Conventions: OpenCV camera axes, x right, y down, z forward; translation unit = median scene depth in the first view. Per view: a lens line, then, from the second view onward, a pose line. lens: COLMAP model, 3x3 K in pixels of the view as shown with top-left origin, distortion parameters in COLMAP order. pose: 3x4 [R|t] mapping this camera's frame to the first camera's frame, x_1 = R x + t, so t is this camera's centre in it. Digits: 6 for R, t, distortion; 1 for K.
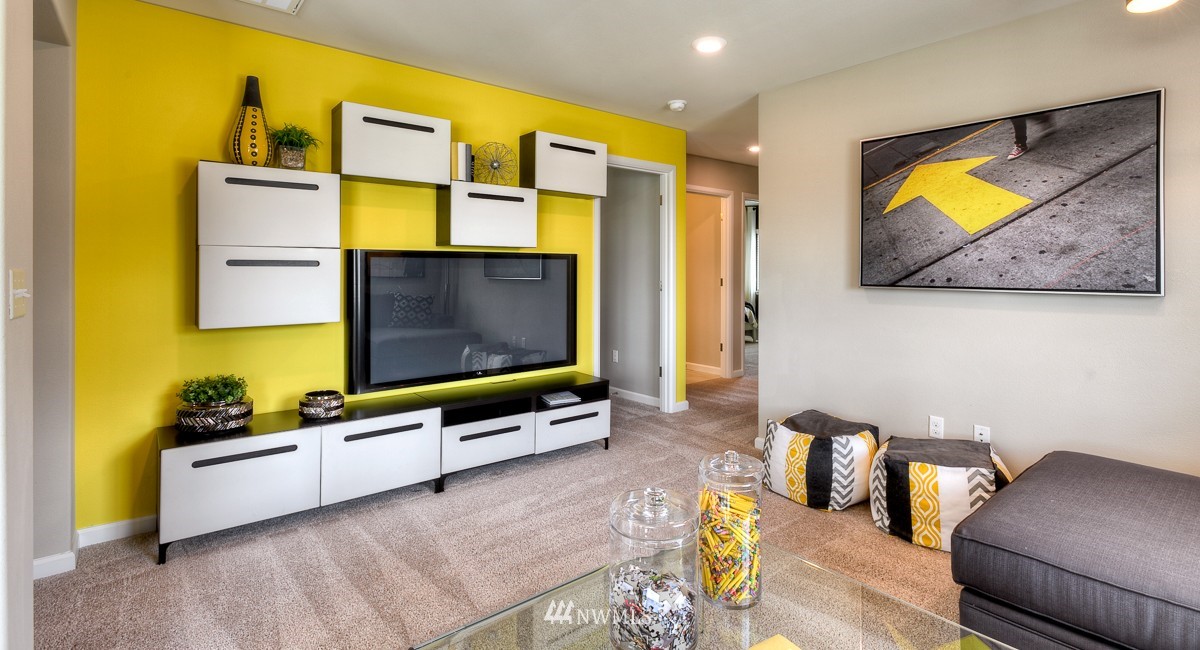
lens RADIAL K [[559.8, 0, 599.8], [0, 559.8, 270.9], [0, 0, 1]] dist [-0.000938, -0.000253]
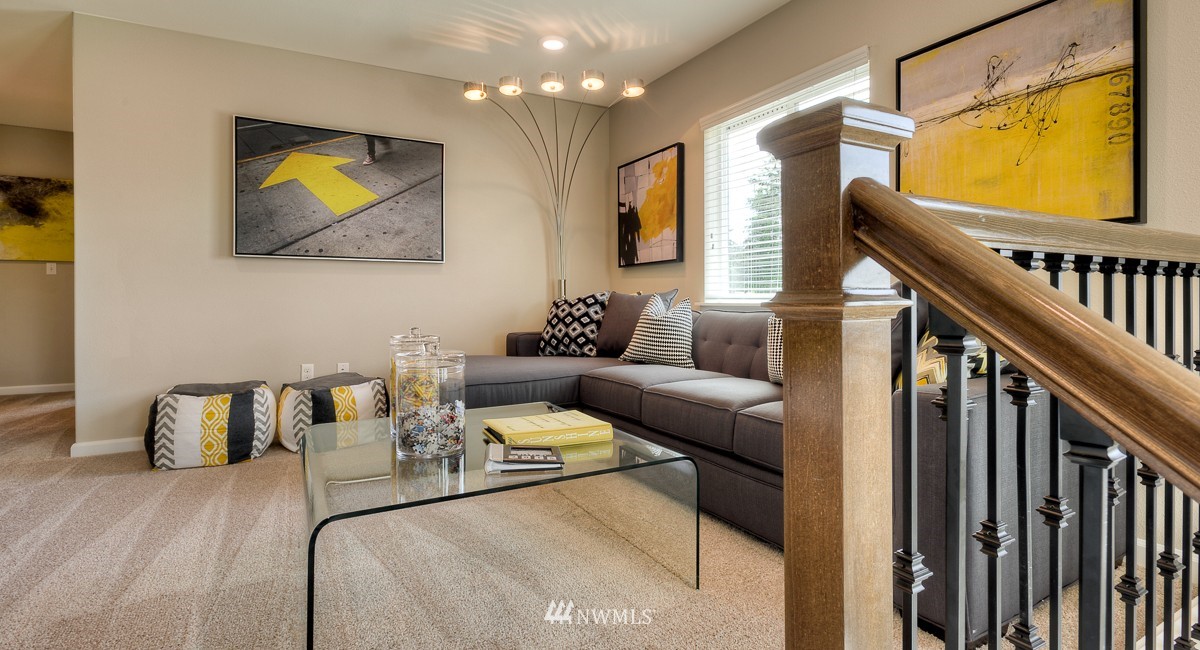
lens RADIAL K [[572.4, 0, 601.7], [0, 572.4, 304.3], [0, 0, 1]] dist [-0.000025, -0.000084]
pose [[0.180940, -0.005733, 0.983477, -0.526420], [0.003671, 0.999980, 0.005154, 0.133983], [-0.983487, 0.002678, 0.180957, 0.158159]]
